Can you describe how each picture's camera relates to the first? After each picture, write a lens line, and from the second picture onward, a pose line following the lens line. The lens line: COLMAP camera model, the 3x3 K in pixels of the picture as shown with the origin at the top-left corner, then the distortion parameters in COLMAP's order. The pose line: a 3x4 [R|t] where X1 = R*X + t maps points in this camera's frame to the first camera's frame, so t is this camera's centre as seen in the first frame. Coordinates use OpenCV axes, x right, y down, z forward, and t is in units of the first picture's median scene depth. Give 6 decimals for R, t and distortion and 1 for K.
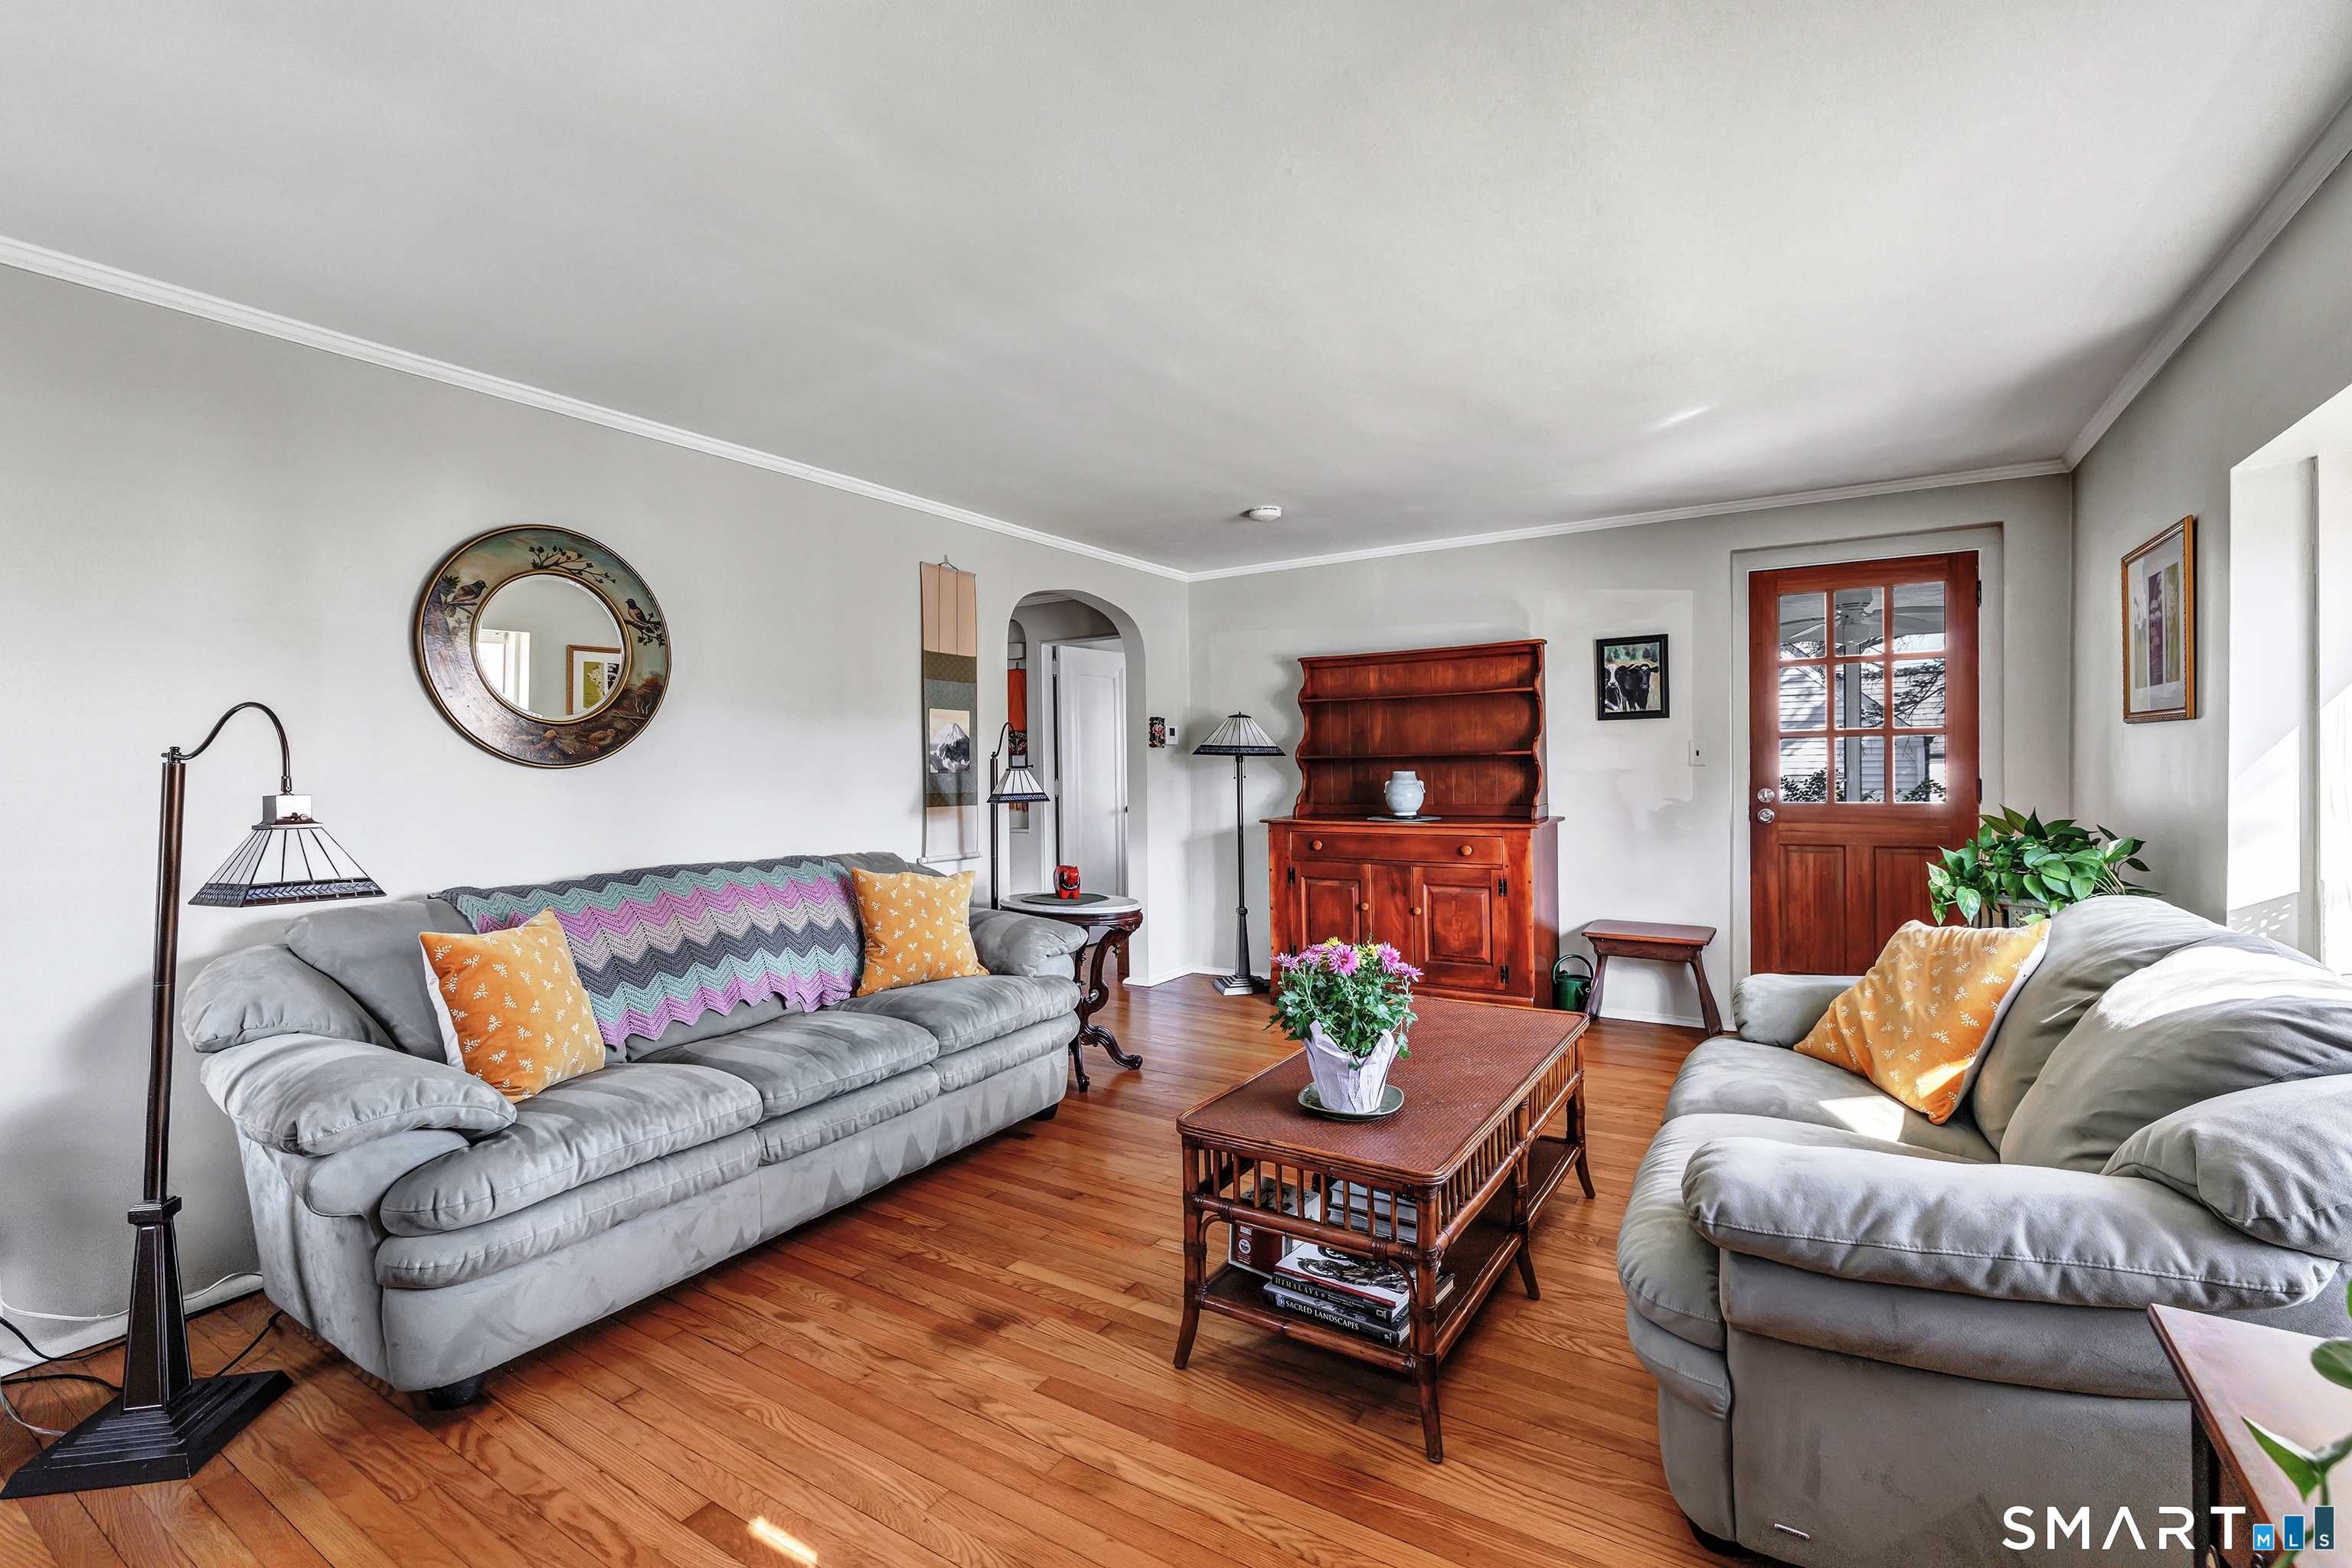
lens RADIAL K [[1053.3, 0, 1167.6], [0, 1053.3, 774.0], [0, 0, 1]] dist [0.000100, 0.000929]
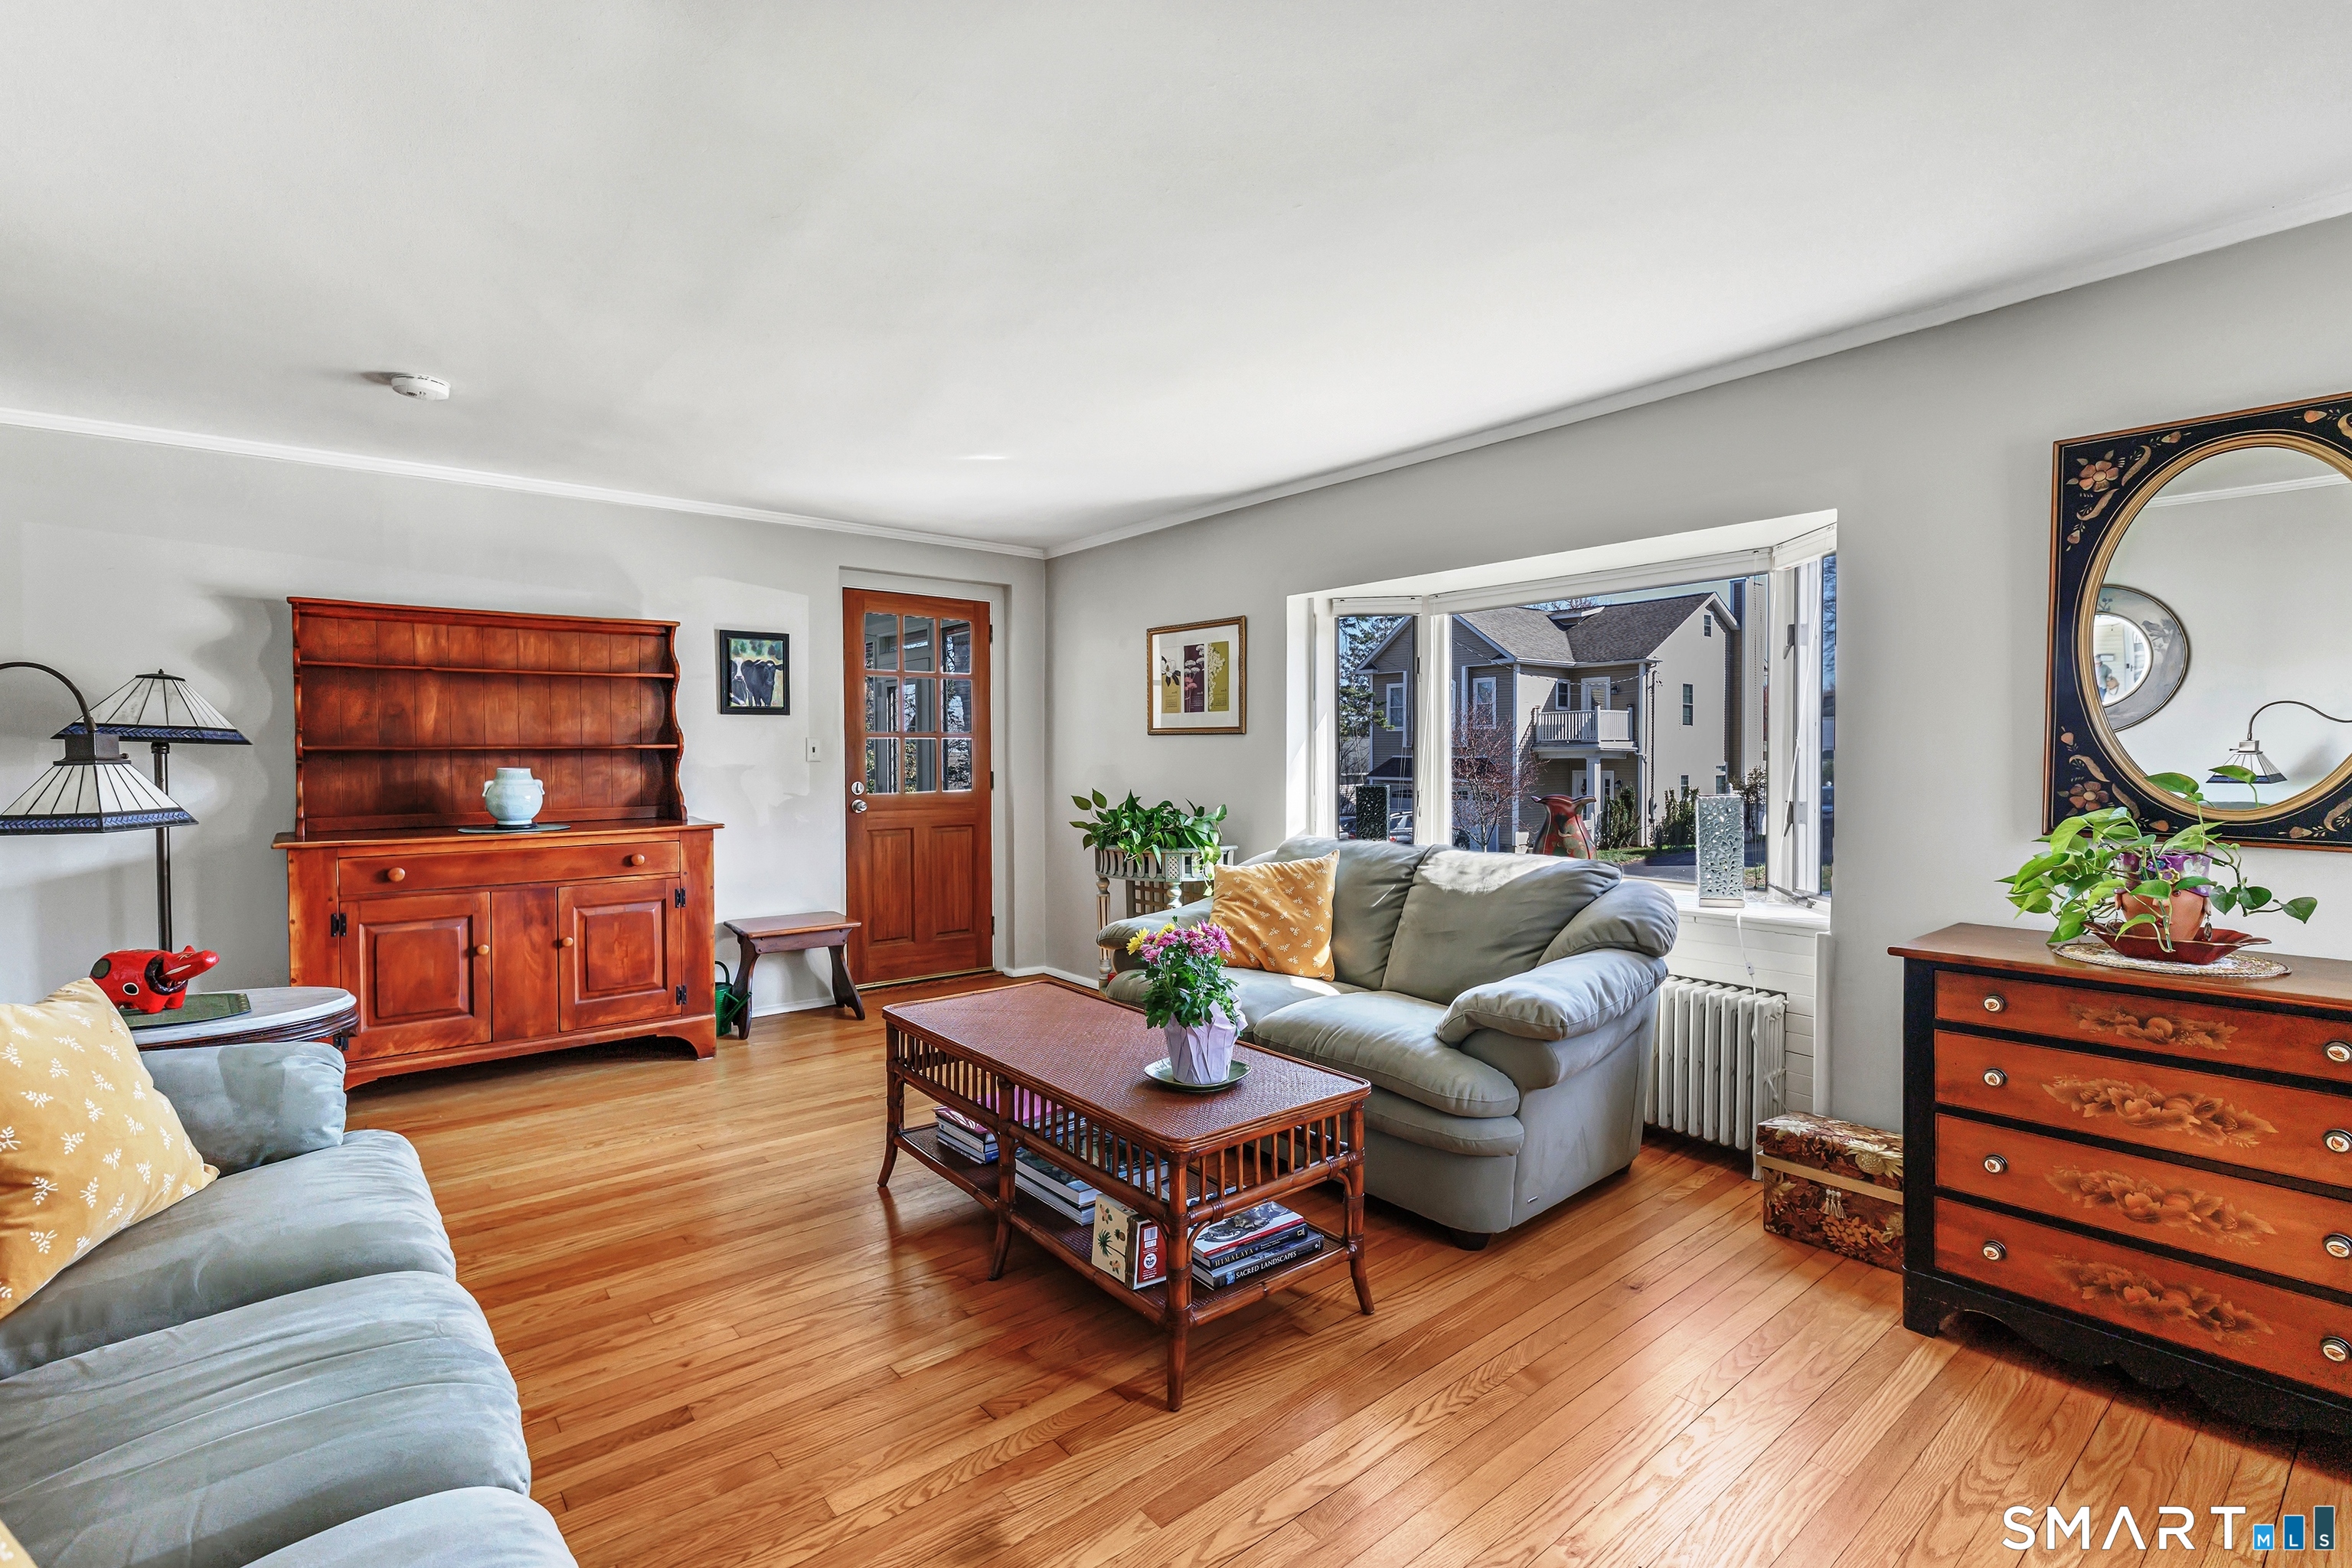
lens RADIAL K [[1053.3, 0, 1172.3], [0, 1053.3, 763.9], [0, 0, 1]] dist [0.000100, 0.000929]
pose [[0.310142, 0.001661, 0.950689, -0.391830], [0.007434, 0.999964, -0.004173, 0.001691], [-0.950661, 0.008362, 0.310118, 0.323462]]
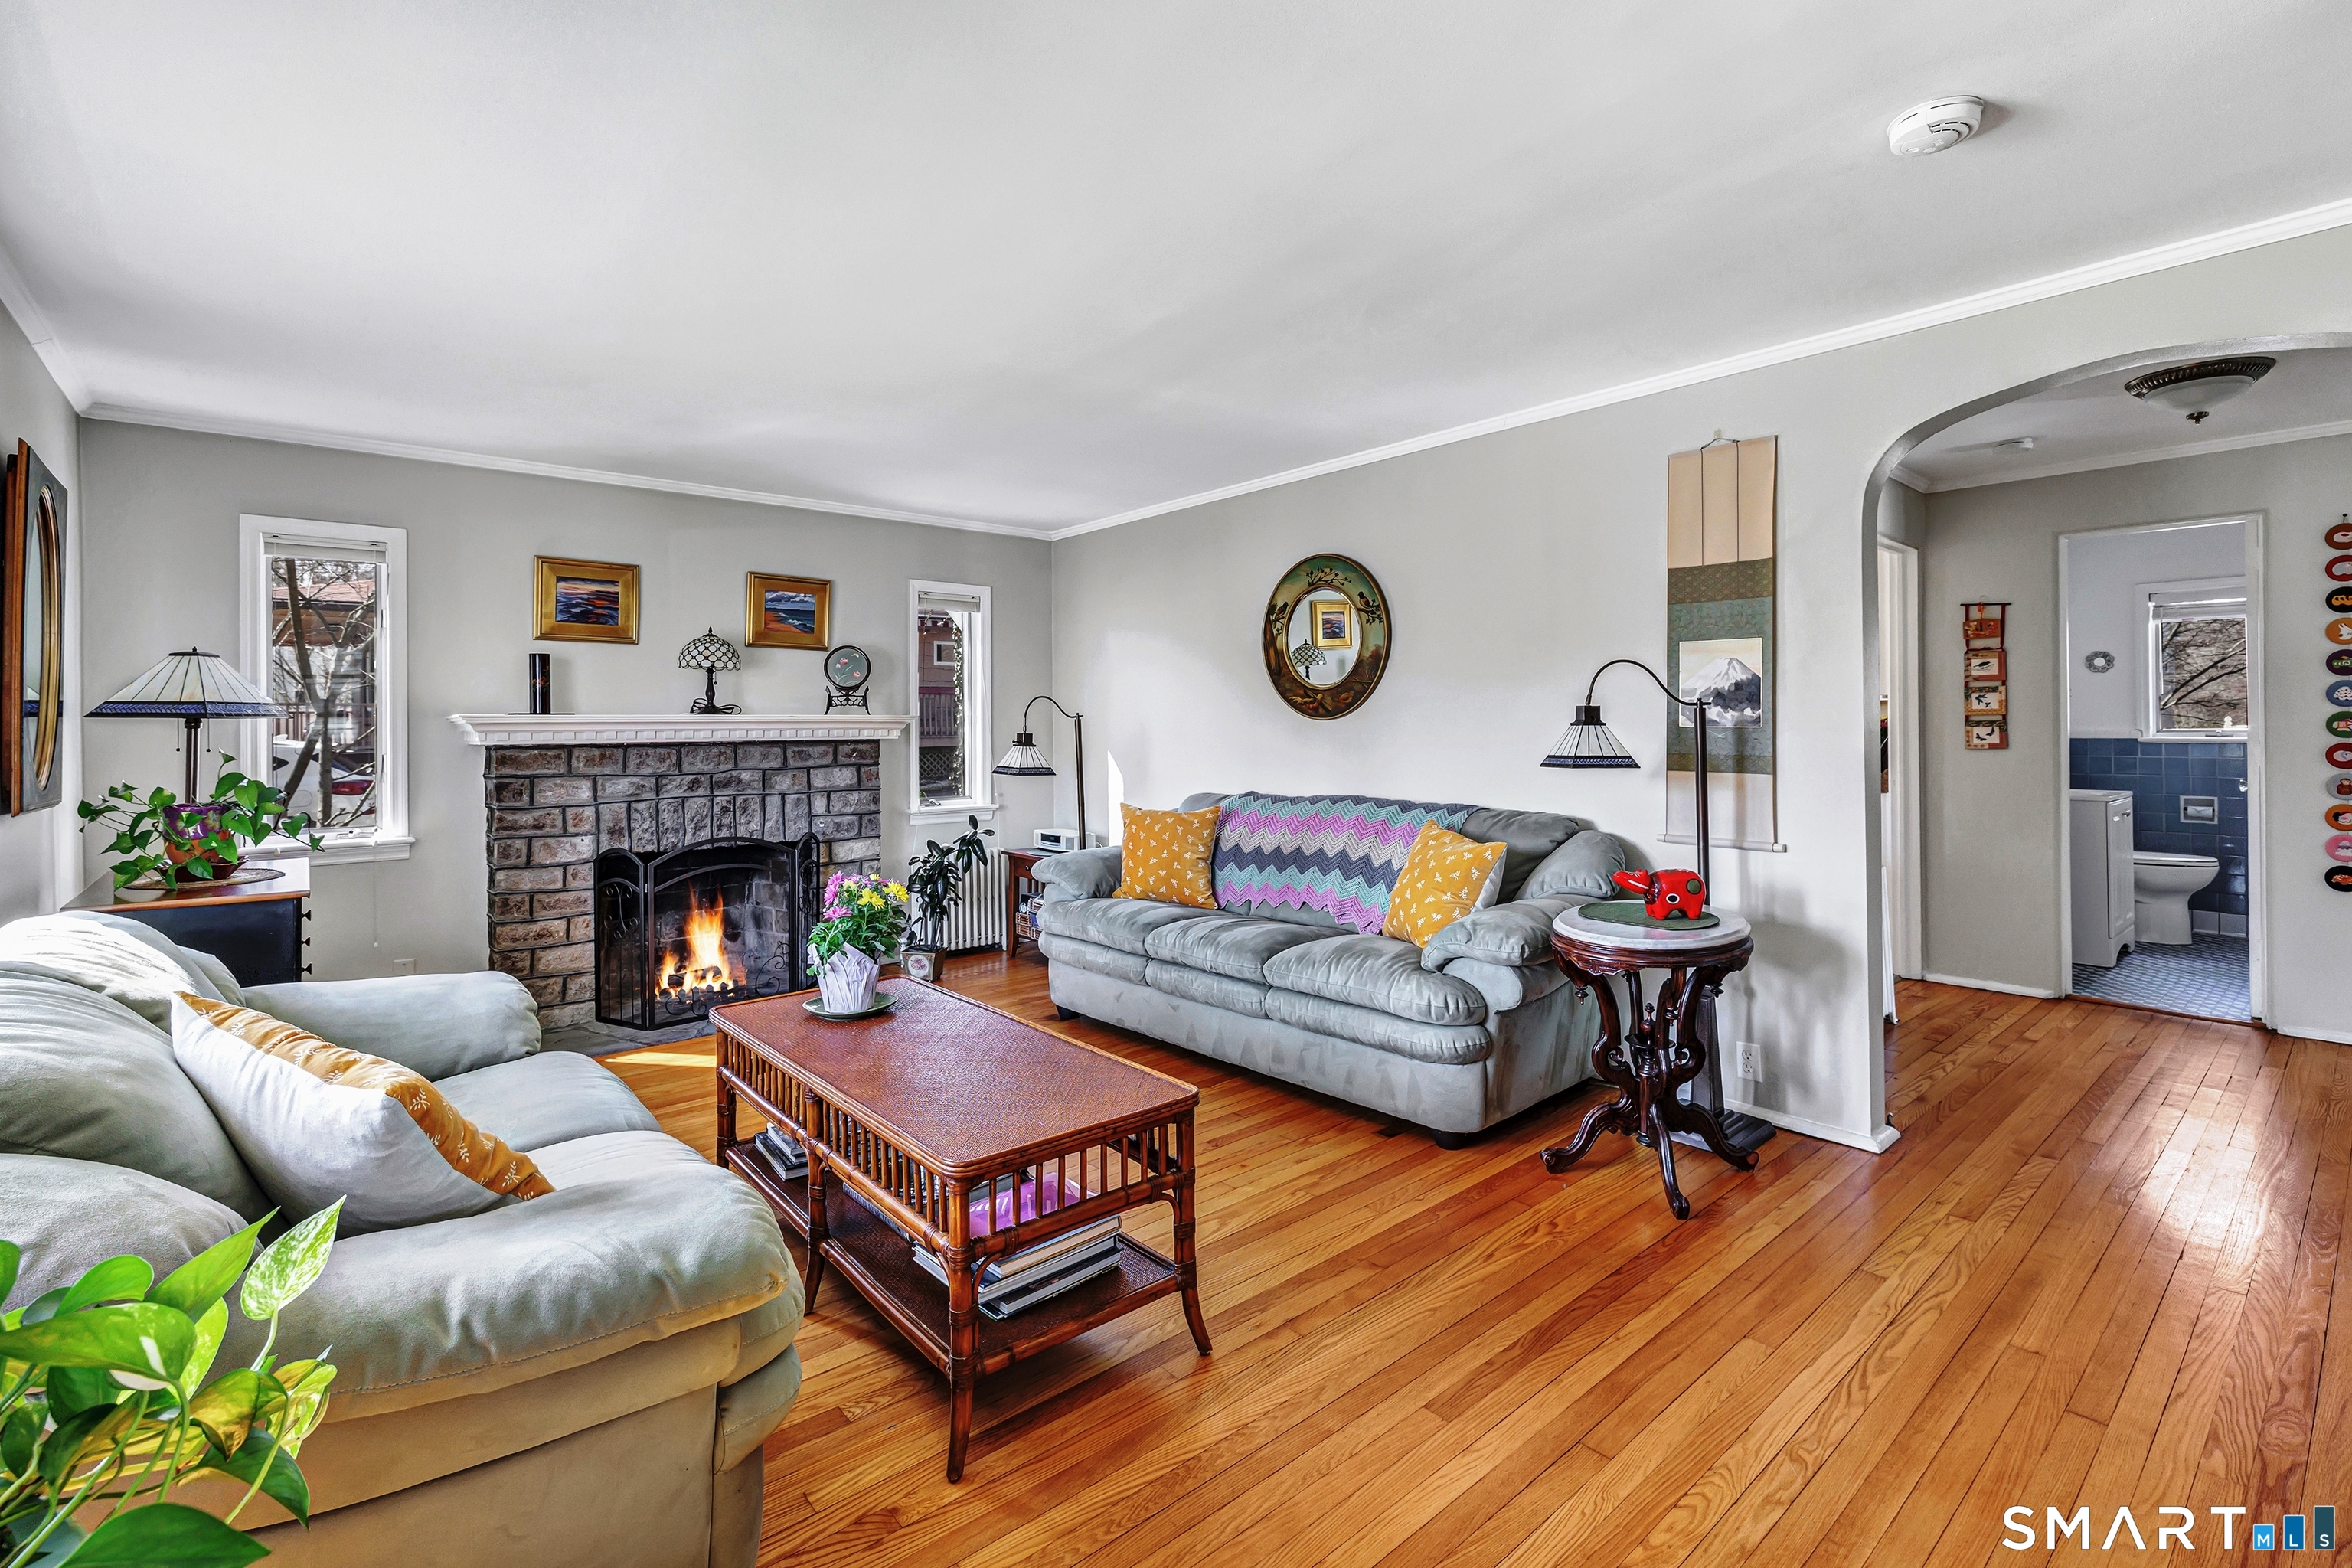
lens RADIAL K [[1053.3, 0, 1160.9], [0, 1053.3, 724.4], [0, 0, 1]] dist [0.000100, 0.000929]
pose [[-0.300169, 0.014779, -0.953772, 0.563571], [0.004753, 0.999891, 0.013997, -0.013682], [0.953874, -0.000332, -0.300206, 0.790439]]
